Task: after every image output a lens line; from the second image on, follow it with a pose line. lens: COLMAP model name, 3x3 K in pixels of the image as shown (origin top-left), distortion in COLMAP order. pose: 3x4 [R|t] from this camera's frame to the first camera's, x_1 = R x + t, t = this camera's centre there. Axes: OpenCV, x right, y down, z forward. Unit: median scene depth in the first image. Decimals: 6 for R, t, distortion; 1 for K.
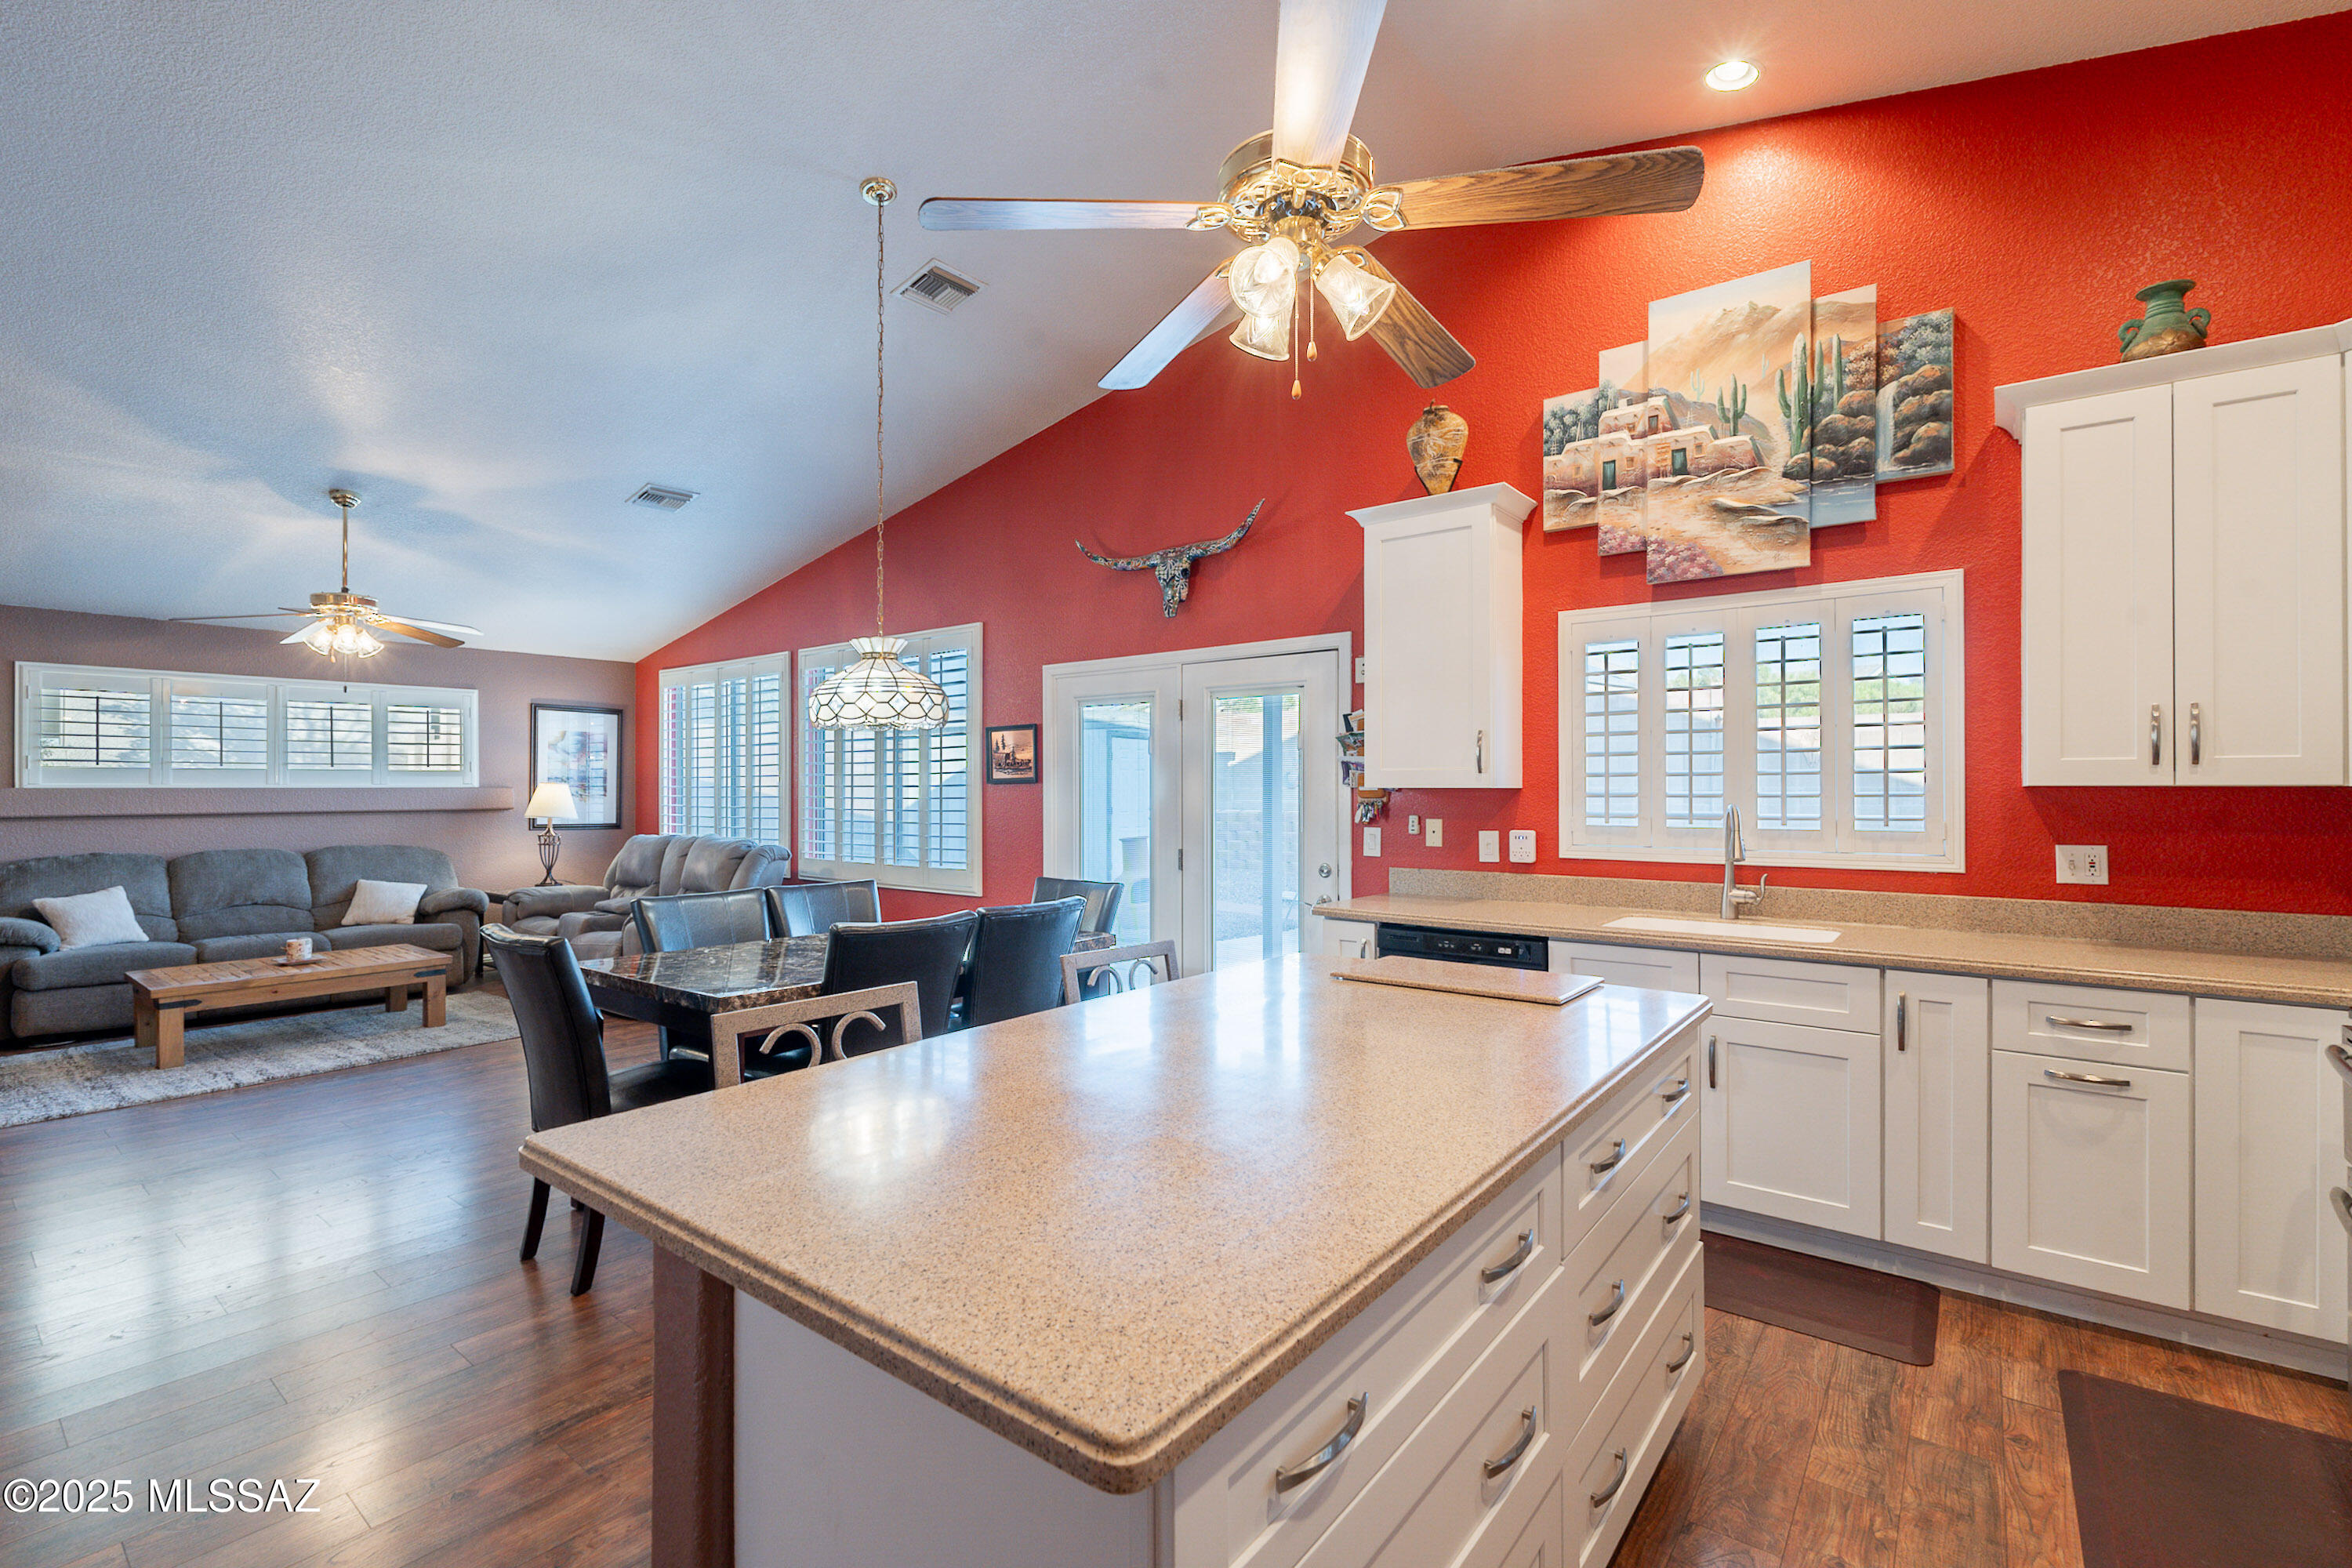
lens RADIAL K [[1028.6, 0, 1181.9], [0, 1028.6, 783.6], [0, 0, 1]] dist [-0.001048, 0.000166]
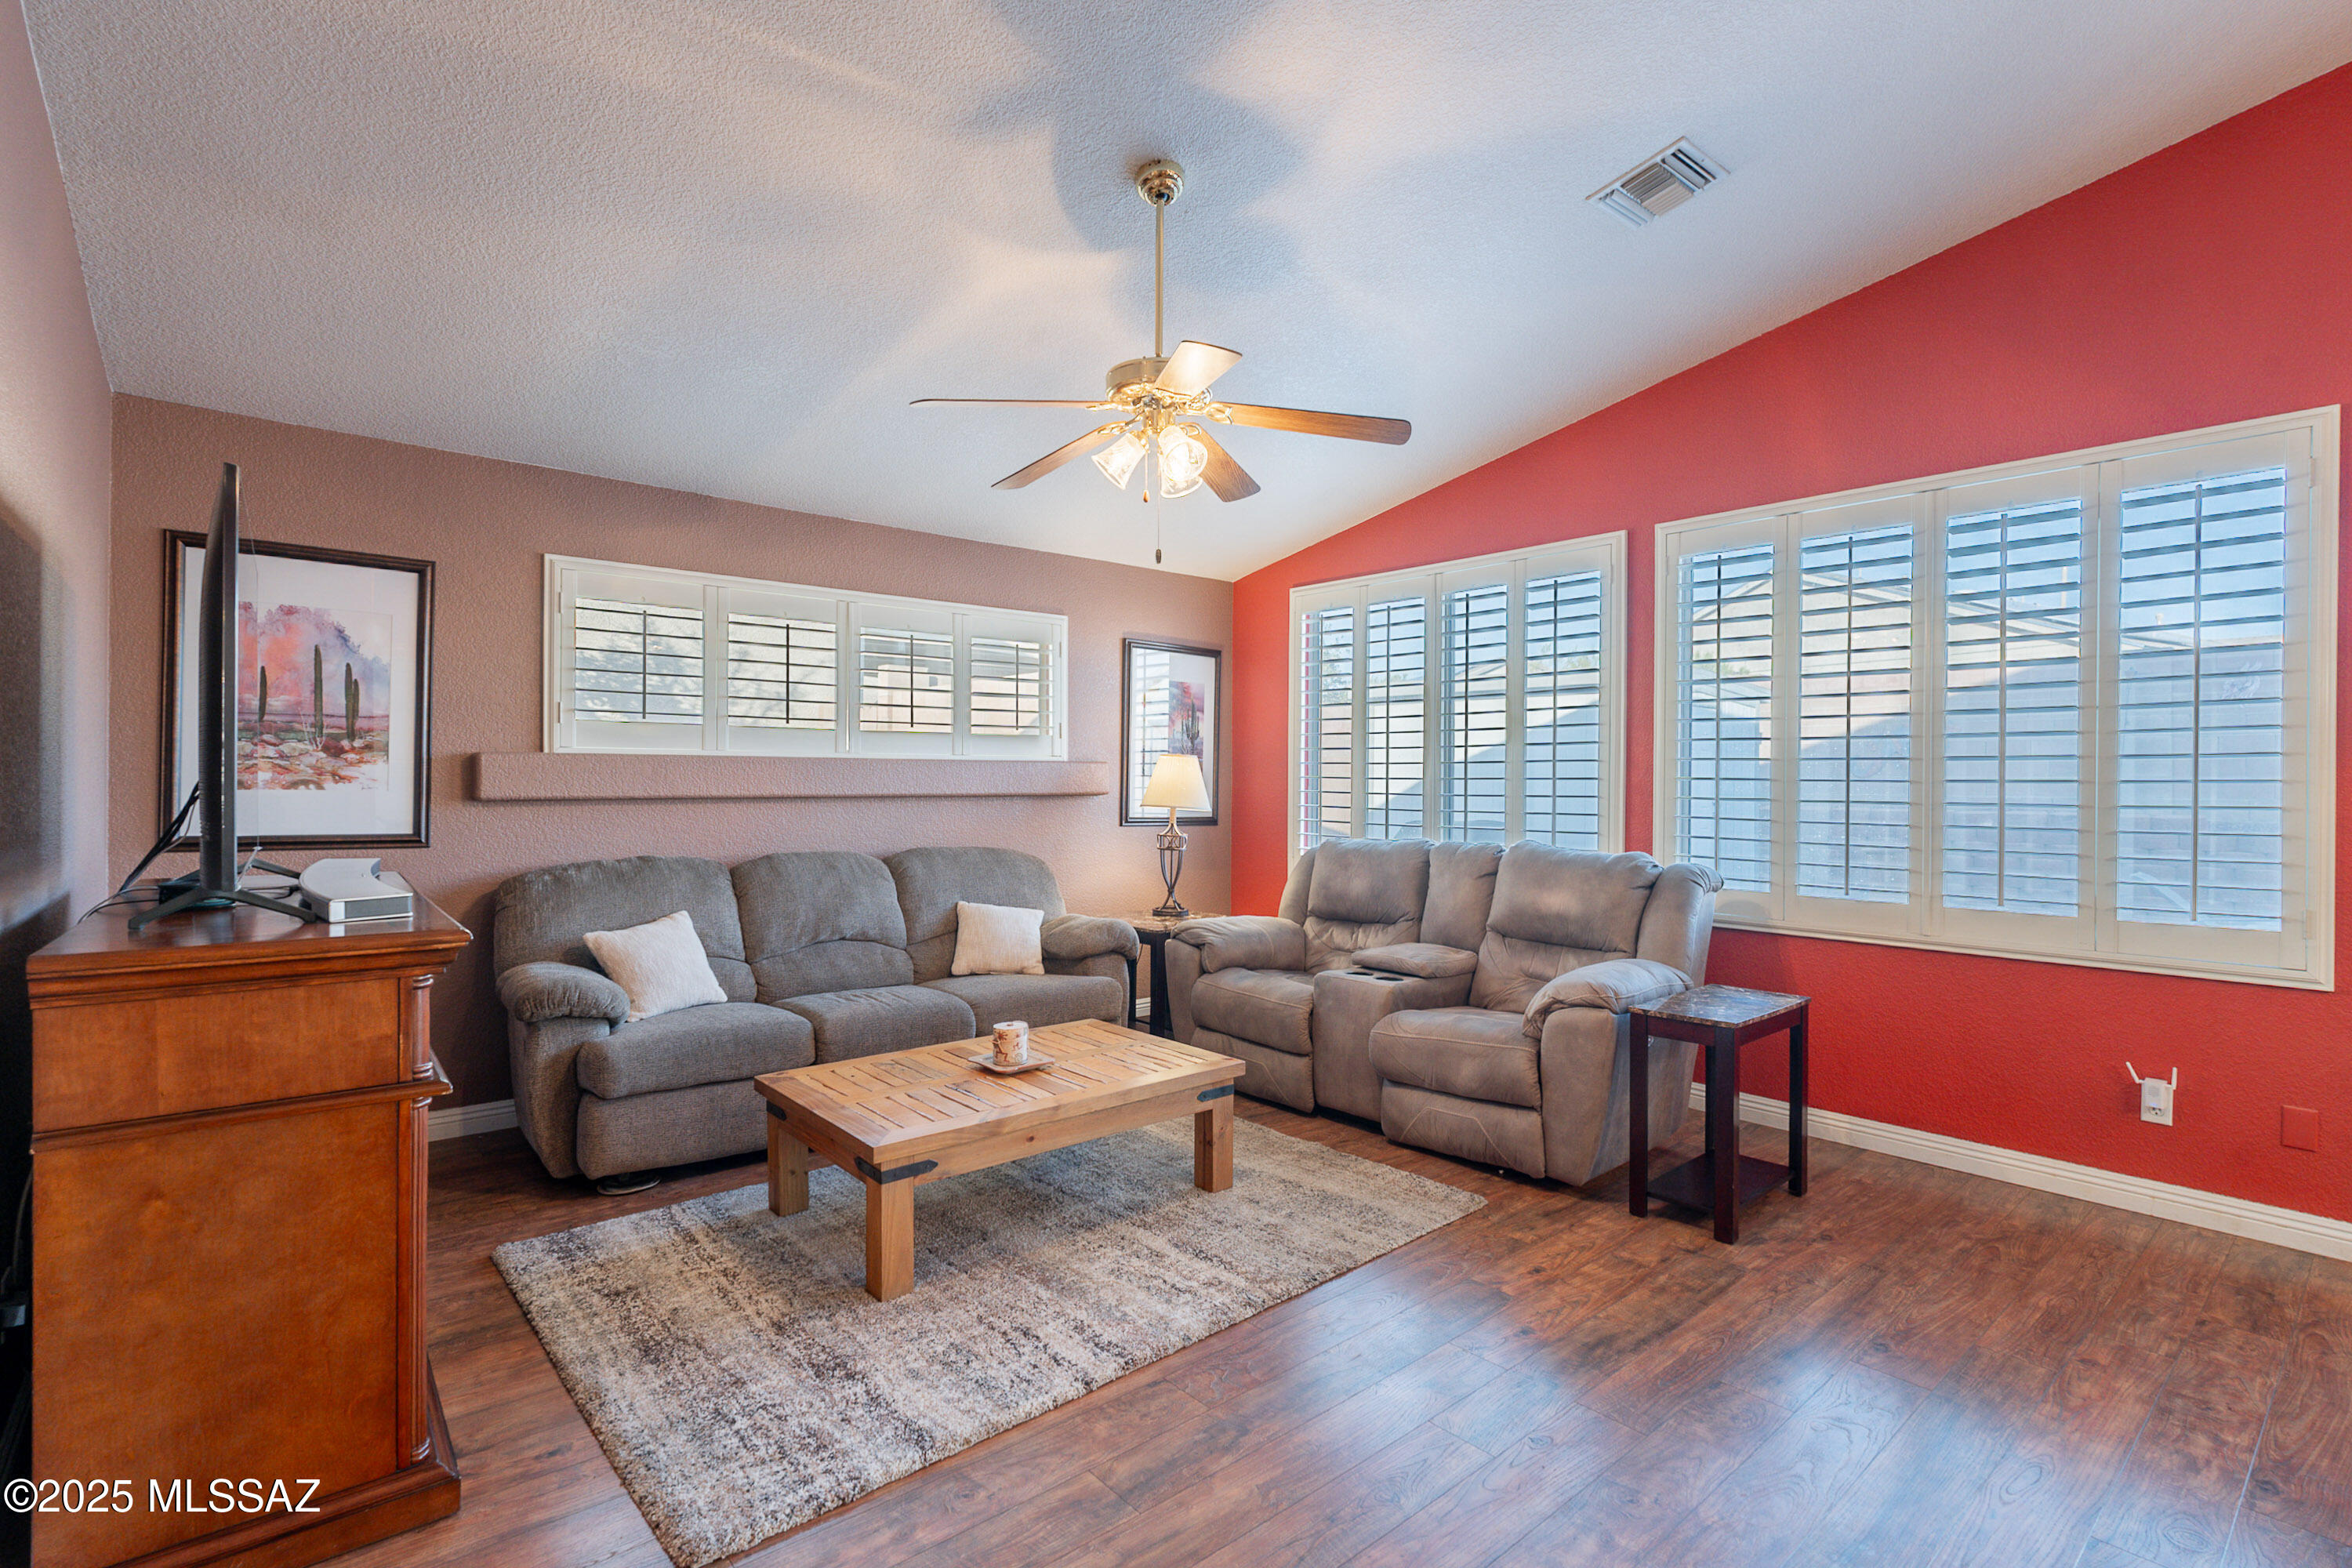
lens RADIAL K [[1085.8, 0, 1190.3], [0, 1085.8, 782.0], [0, 0, 1]] dist [-0.001733, -0.000301]
pose [[0.981320, 0.008778, -0.192181, -0.963191], [-0.007141, 0.999932, 0.009207, 0.020468], [0.192249, -0.007663, 0.981316, 0.654595]]
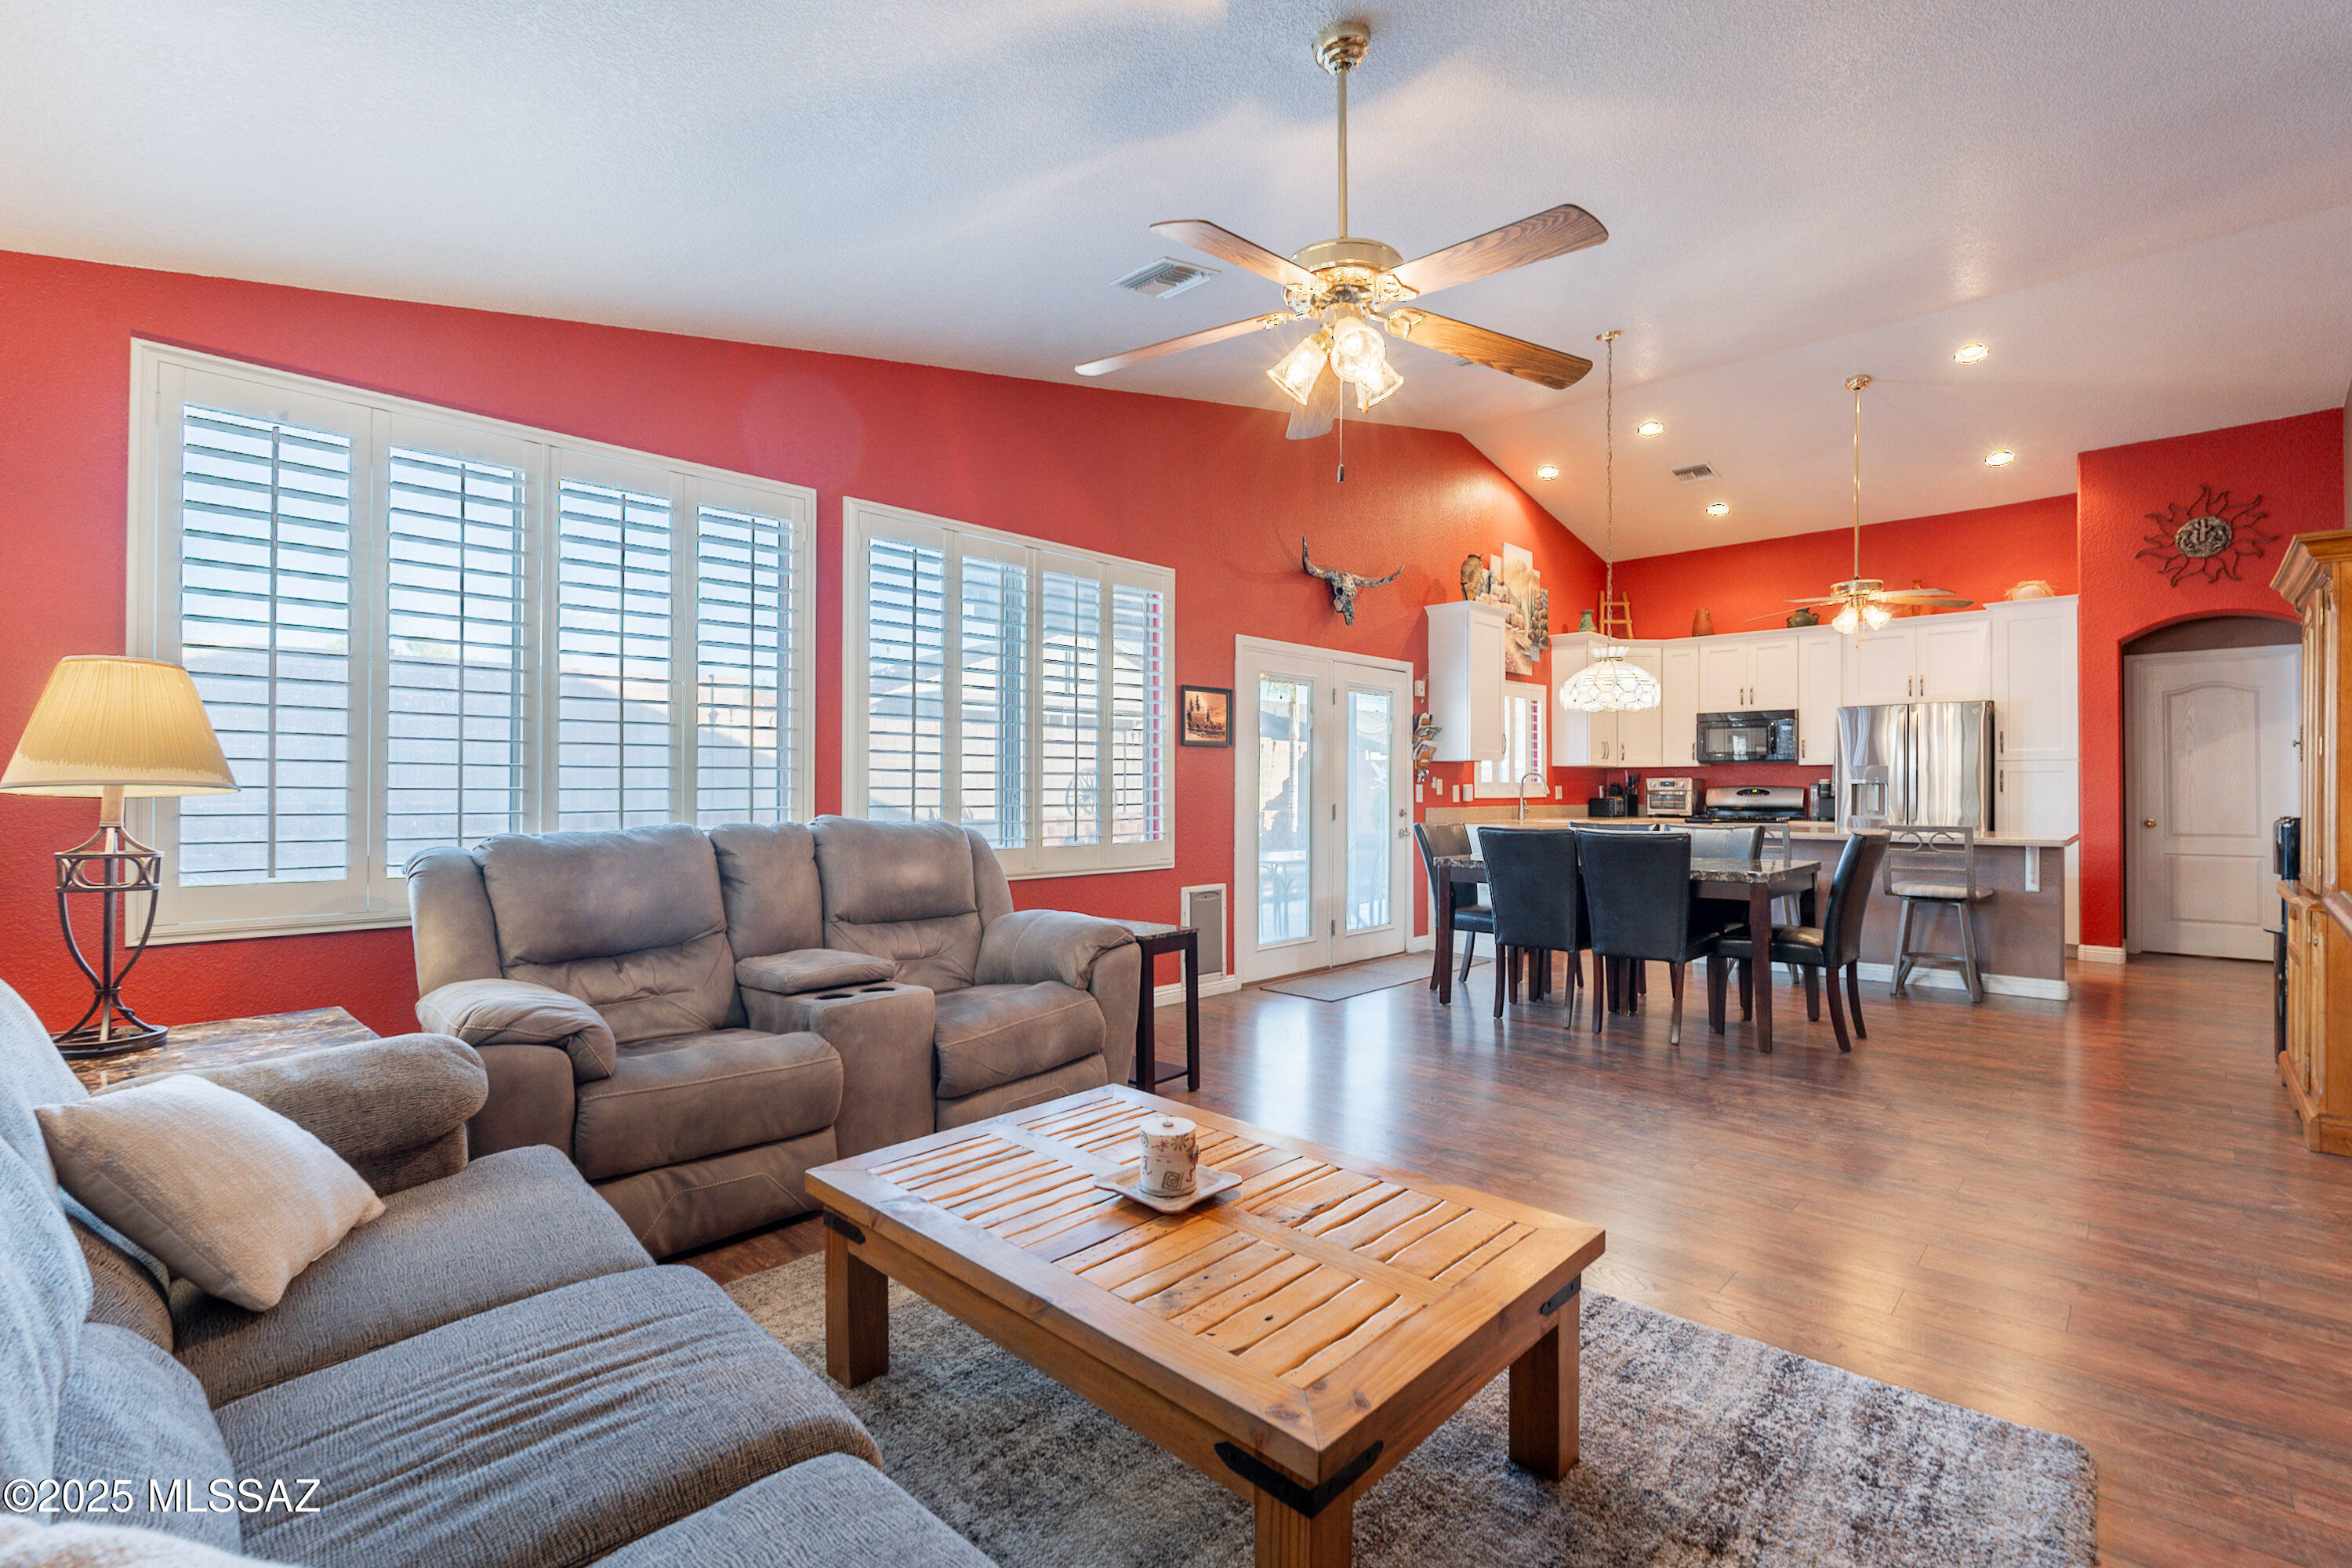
lens RADIAL K [[1028.6, 0, 1181.9], [0, 1028.6, 783.6], [0, 0, 1]] dist [-0.001048, 0.000166]
pose [[0.106727, 0.005765, 0.994272, -1.751798], [-0.008412, 0.999953, -0.004895, 0.061356], [-0.994253, -0.007841, 0.106771, 1.410568]]
